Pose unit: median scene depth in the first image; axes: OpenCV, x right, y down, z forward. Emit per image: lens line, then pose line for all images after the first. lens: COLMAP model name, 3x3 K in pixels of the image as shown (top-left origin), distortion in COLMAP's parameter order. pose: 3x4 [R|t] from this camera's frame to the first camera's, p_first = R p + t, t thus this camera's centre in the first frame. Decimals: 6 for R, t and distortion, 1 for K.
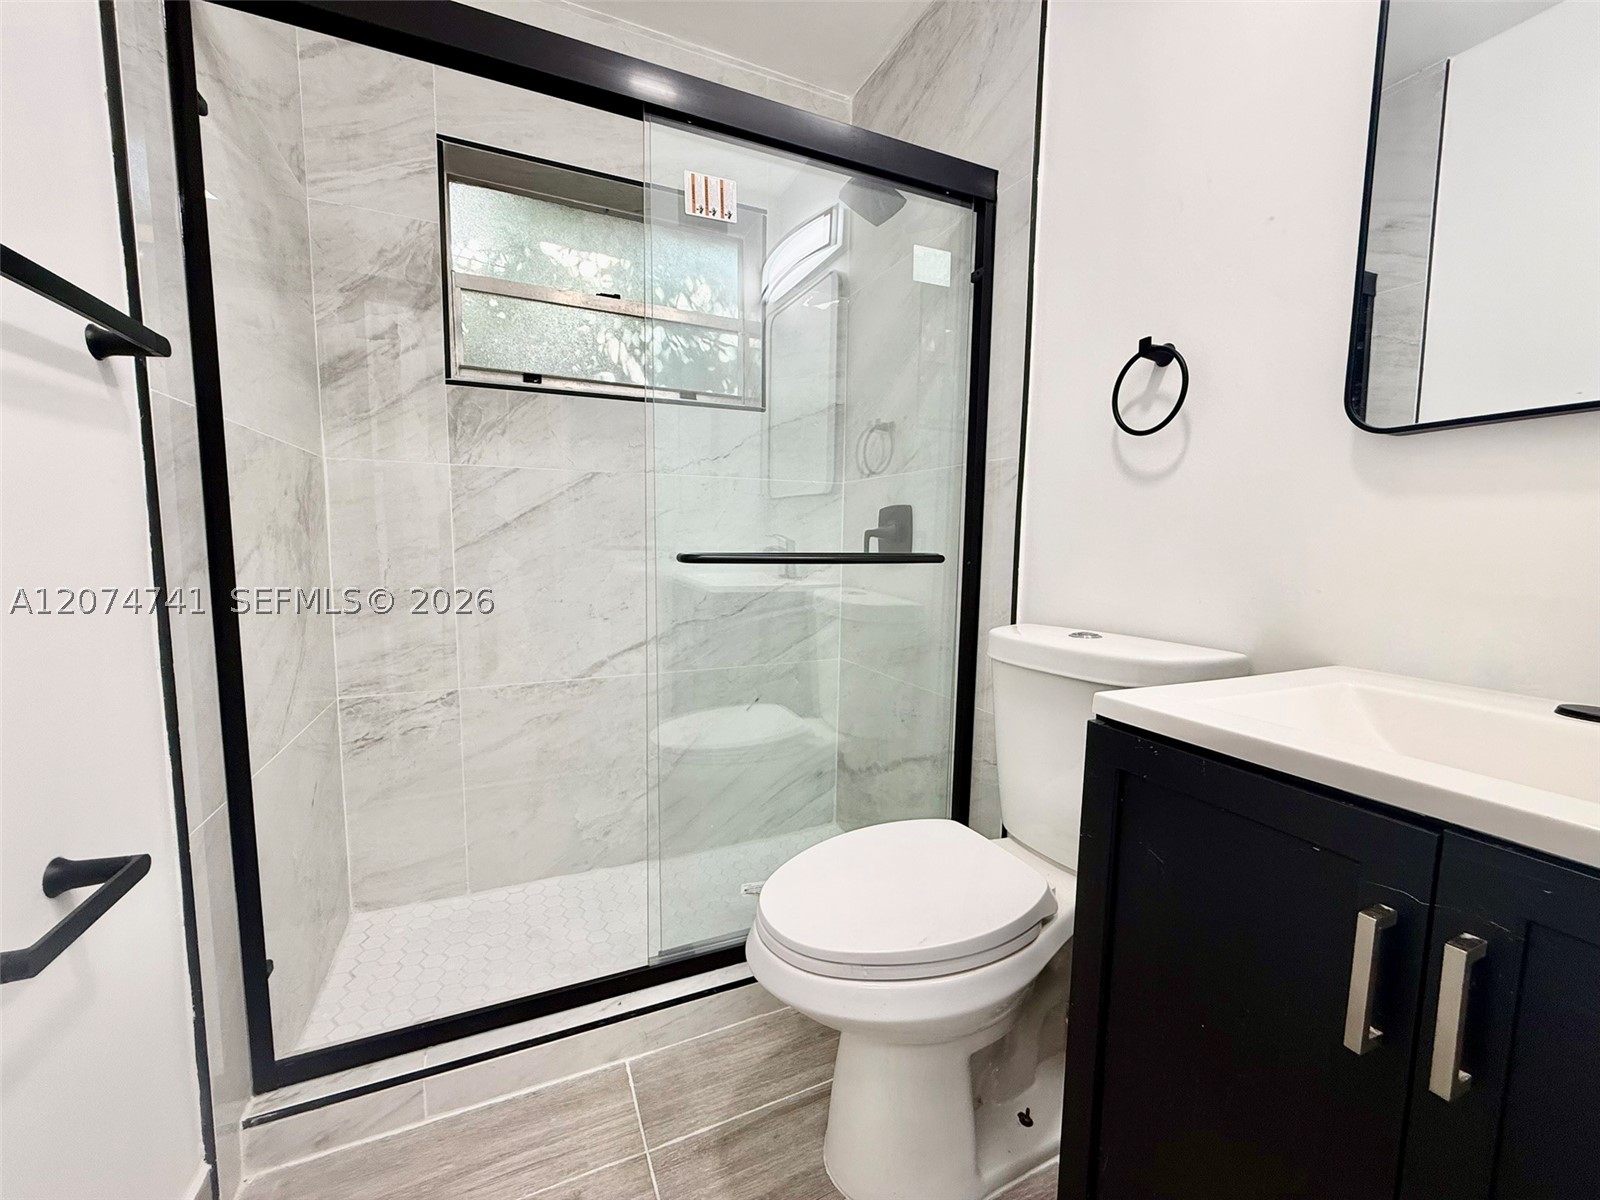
lens RADIAL K [[636.3, 0, 796.2], [0, 636.3, 600.9], [0, 0, 1]] dist [-0.000725, -0.000479]
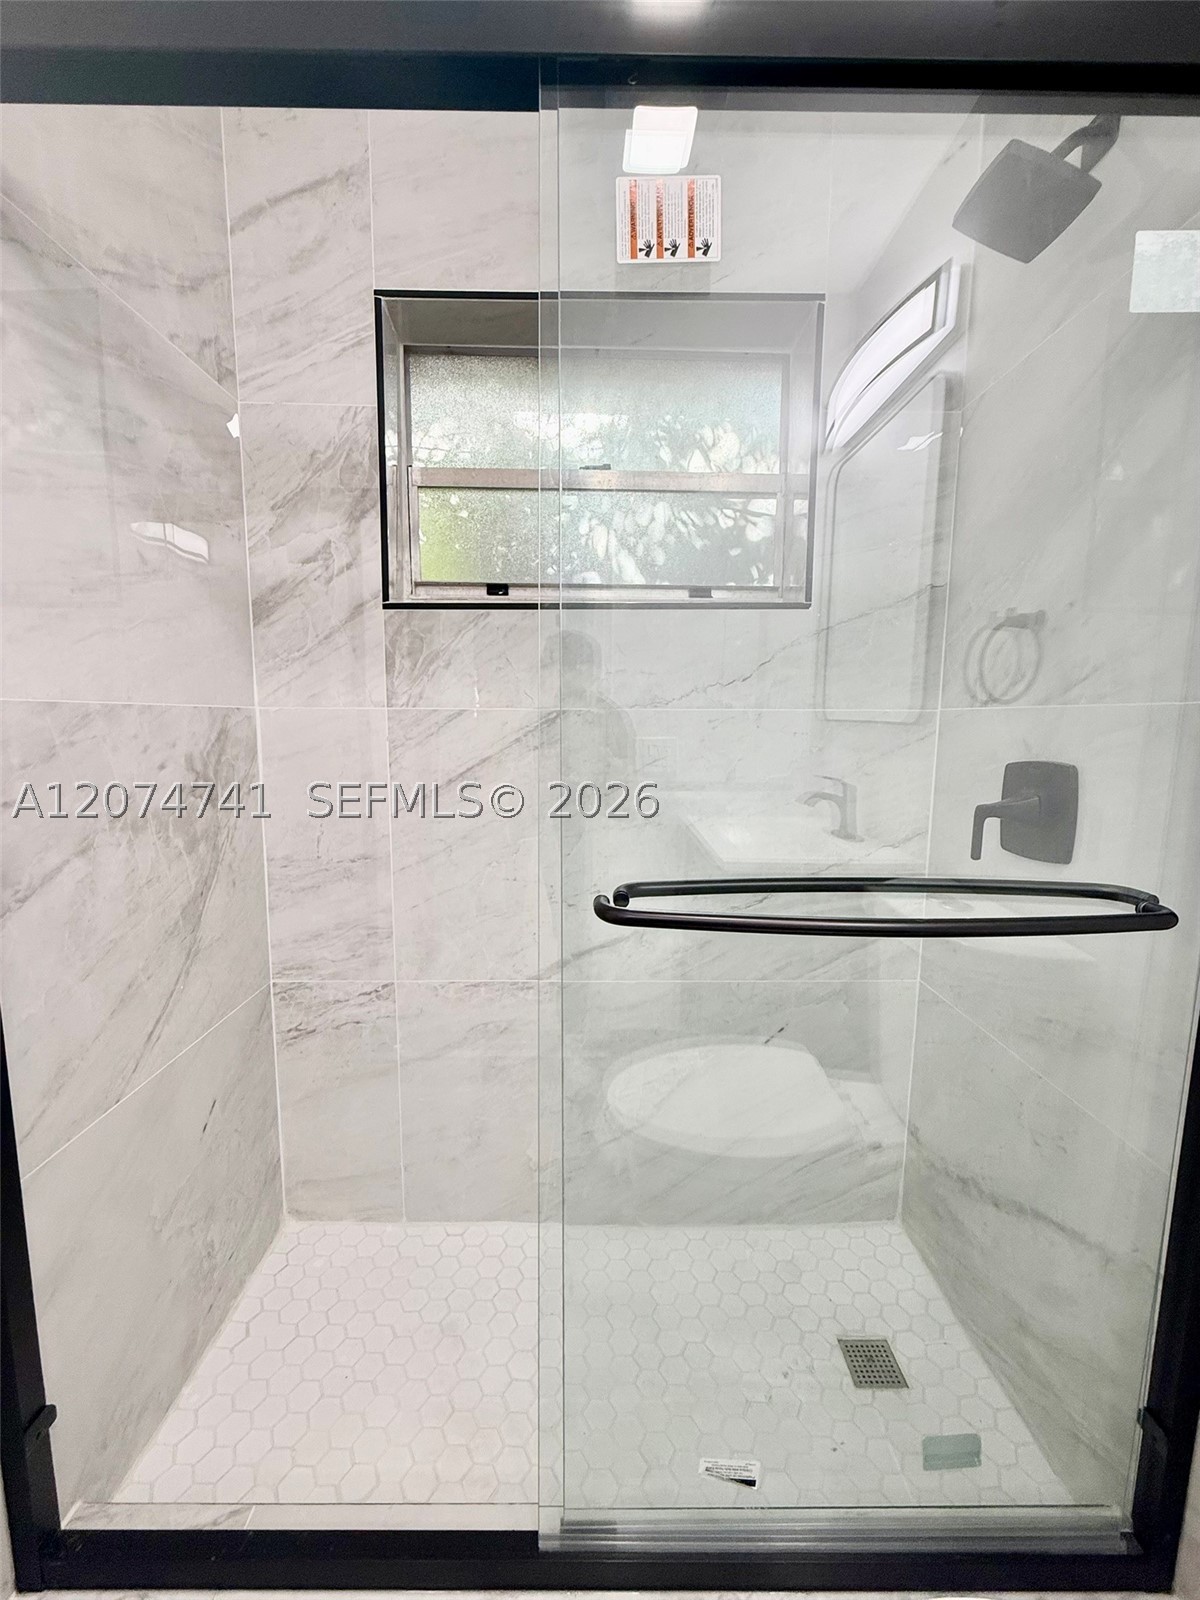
lens RADIAL K [[636.3, 0, 599.2], [0, 636.3, 796.4], [0, 0, 1]] dist [-0.000725, -0.000479]
pose [[0.915719, 0.043681, -0.399439, 0.026648], [-0.036994, 0.999017, 0.024440, -0.126664], [0.400113, -0.007604, 0.916434, 0.350194]]
